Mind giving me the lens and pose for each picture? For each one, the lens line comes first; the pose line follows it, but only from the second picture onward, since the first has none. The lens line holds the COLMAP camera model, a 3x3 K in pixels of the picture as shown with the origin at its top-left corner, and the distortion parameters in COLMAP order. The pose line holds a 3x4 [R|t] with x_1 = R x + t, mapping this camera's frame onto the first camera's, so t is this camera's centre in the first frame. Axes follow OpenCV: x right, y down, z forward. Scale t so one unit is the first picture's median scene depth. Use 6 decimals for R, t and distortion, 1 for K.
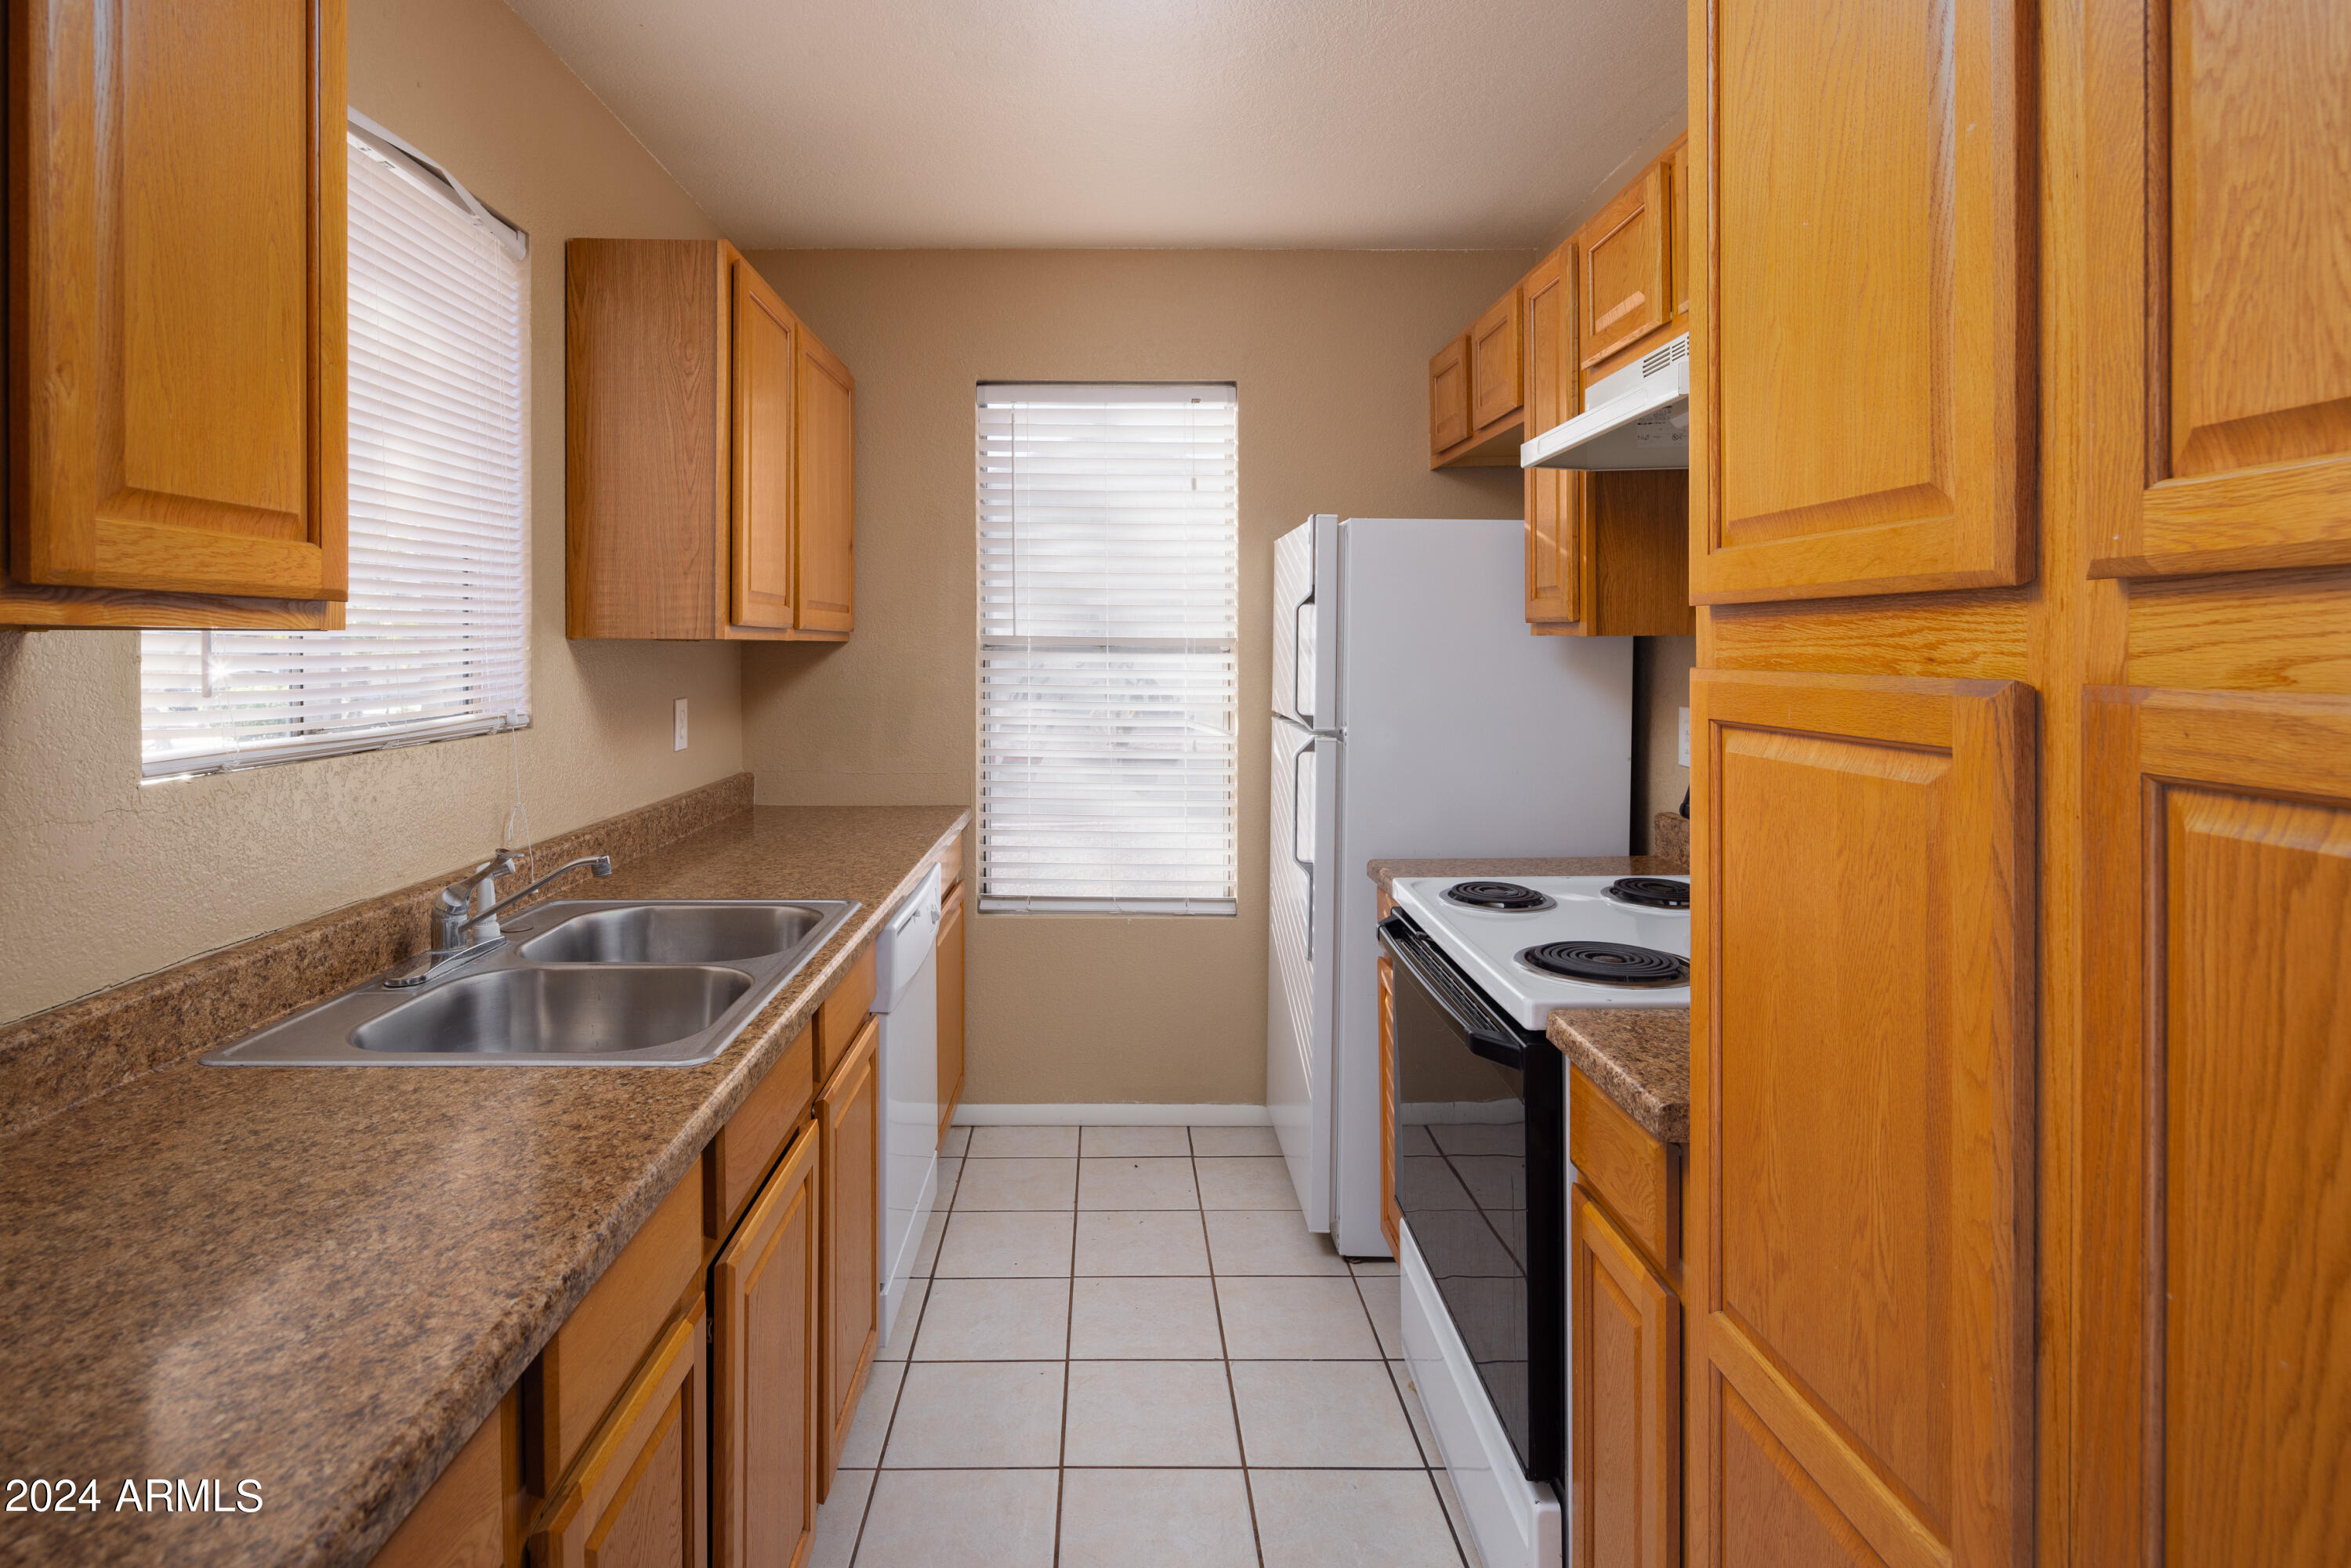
lens RADIAL K [[1190.8, 0, 1087.1], [0, 1190.8, 648.2], [0, 0, 1]] dist [0.004278, -0.005306]
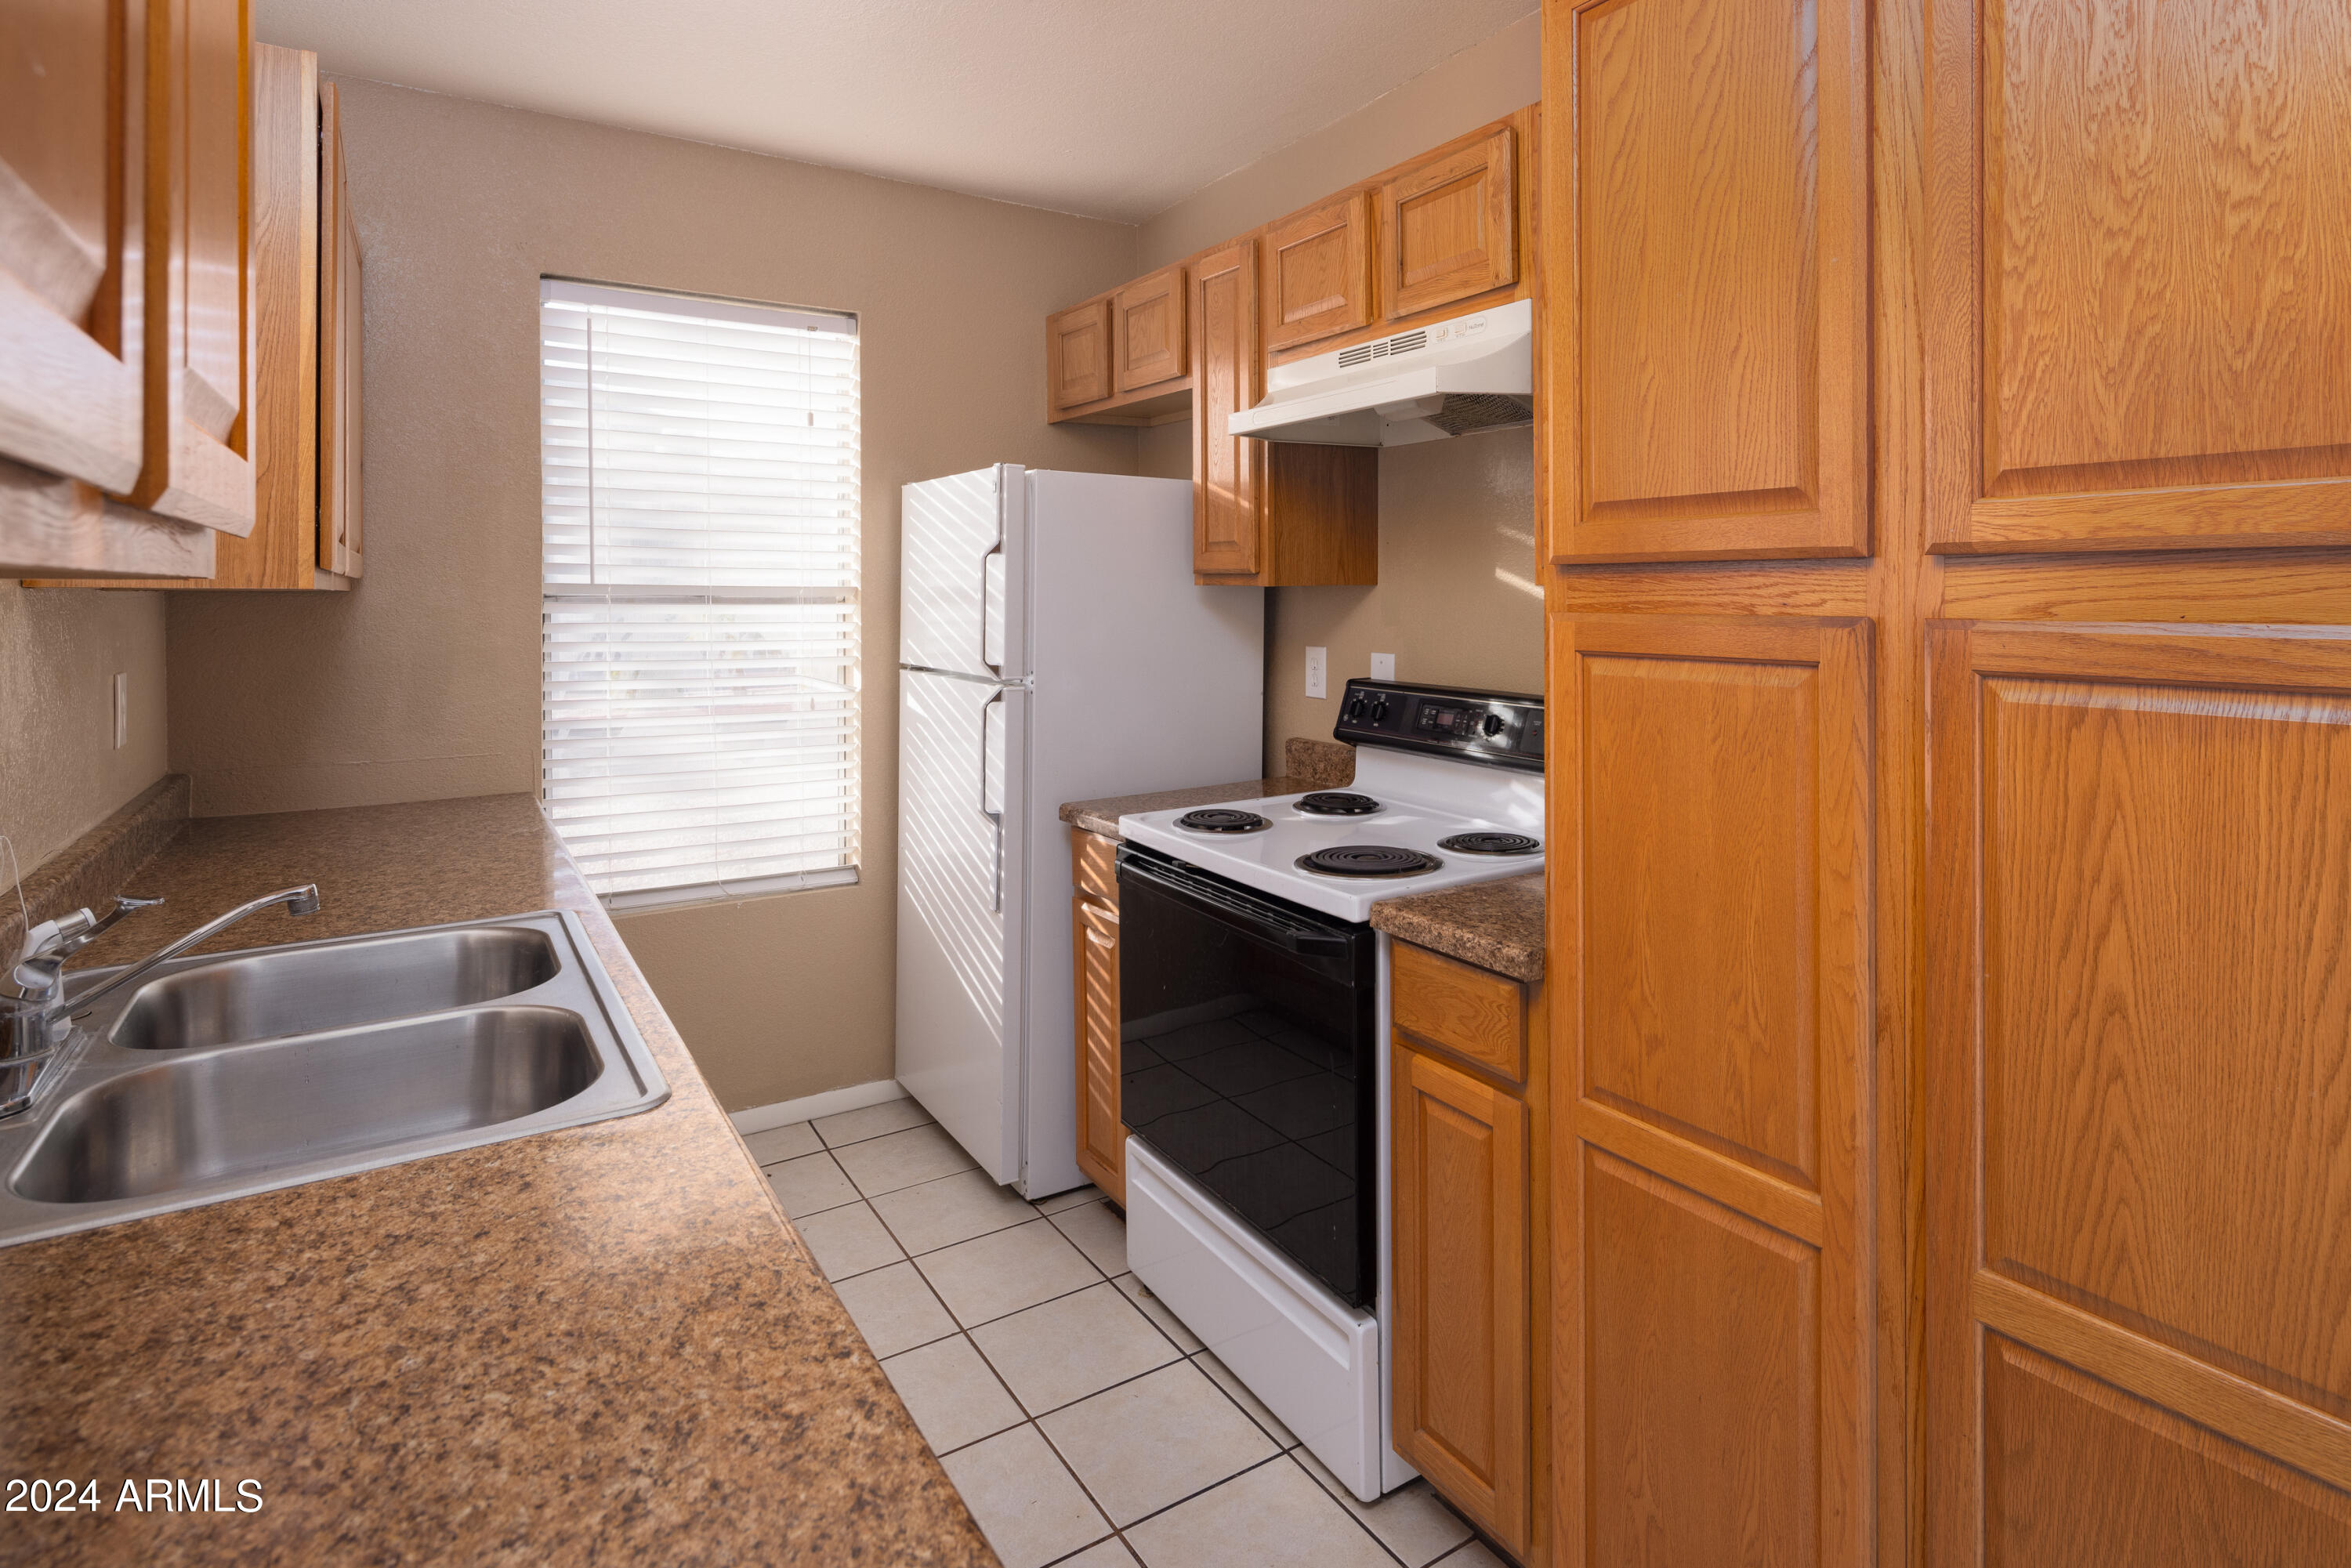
lens RADIAL K [[1248.4, 0, 1224.9], [0, 1248.4, 589.3], [0, 0, 1]] dist [0.001550, -0.003394]
pose [[0.827110, 0.000139, 0.562040, -0.556771], [0.003193, 0.999983, -0.004946, -0.002787], [-0.562031, 0.005885, 0.827095, 0.070904]]
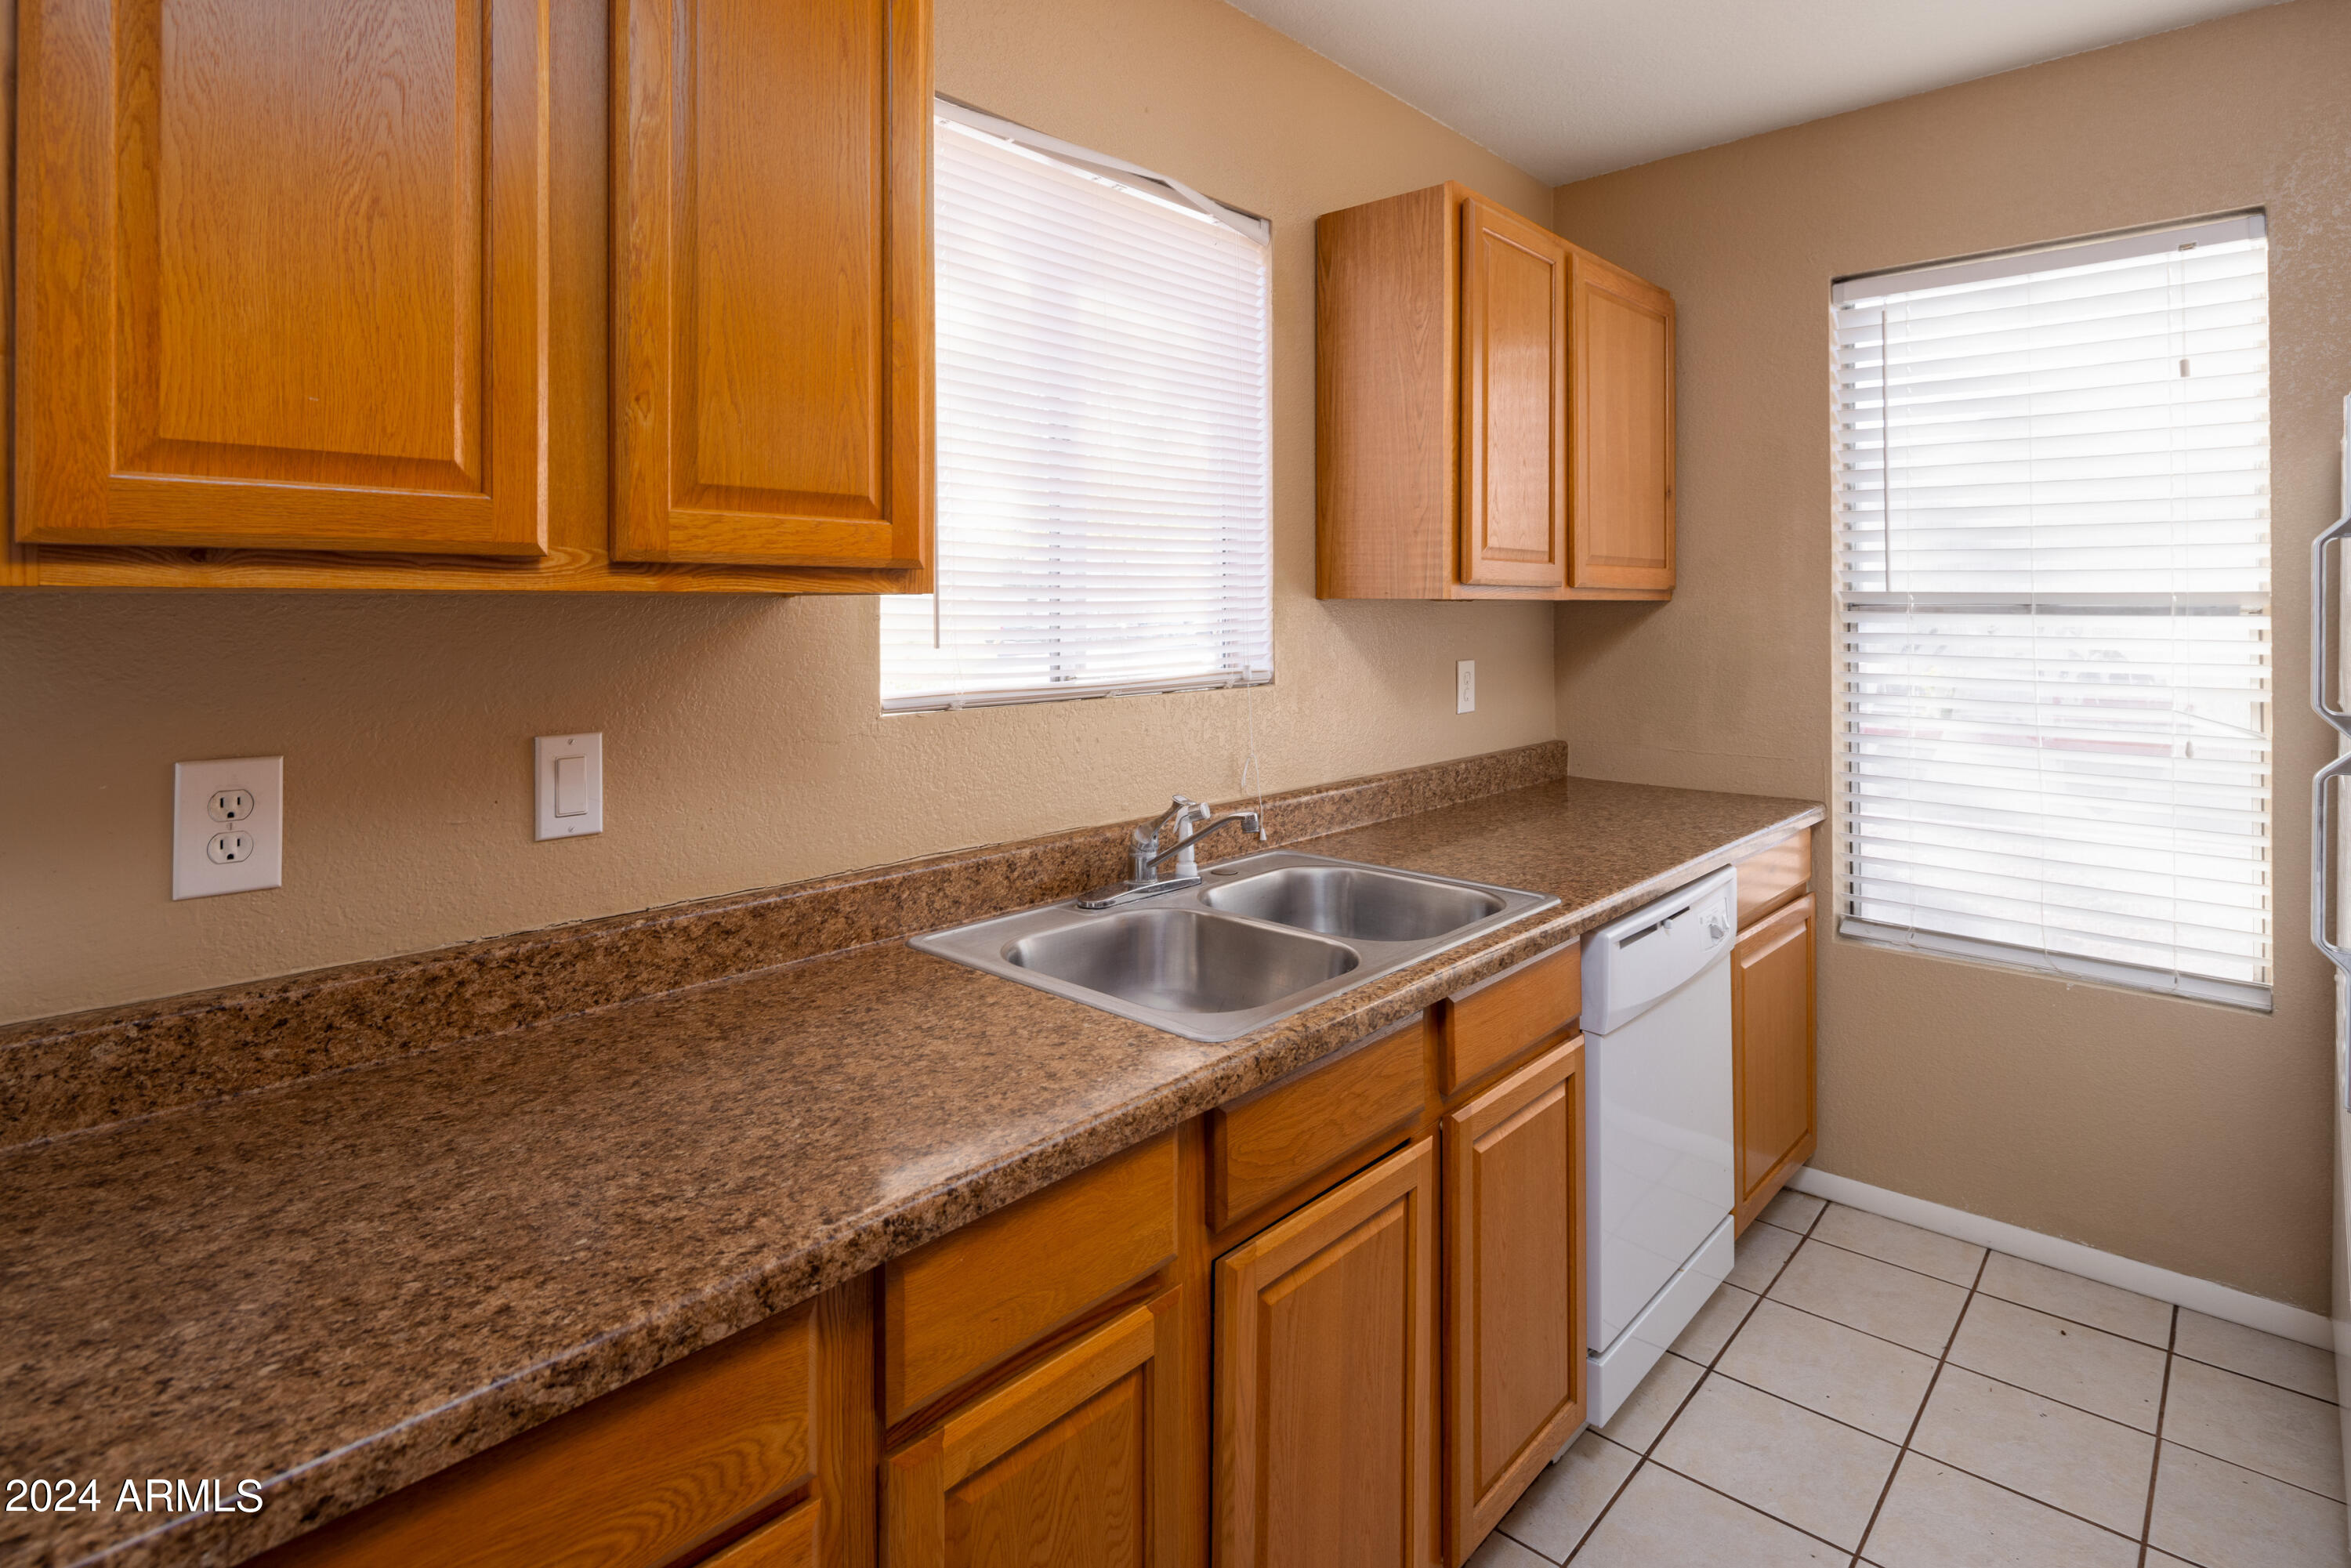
lens RADIAL K [[1180.0, 0, 1174.8], [0, 1180.0, 596.1], [0, 0, 1]] dist [0.003549, -0.000836]
pose [[0.743739, -0.007896, -0.668424, 0.330988], [0.001159, 0.999944, -0.010523, -0.000384], [0.668469, 0.007051, 0.743706, 0.308616]]
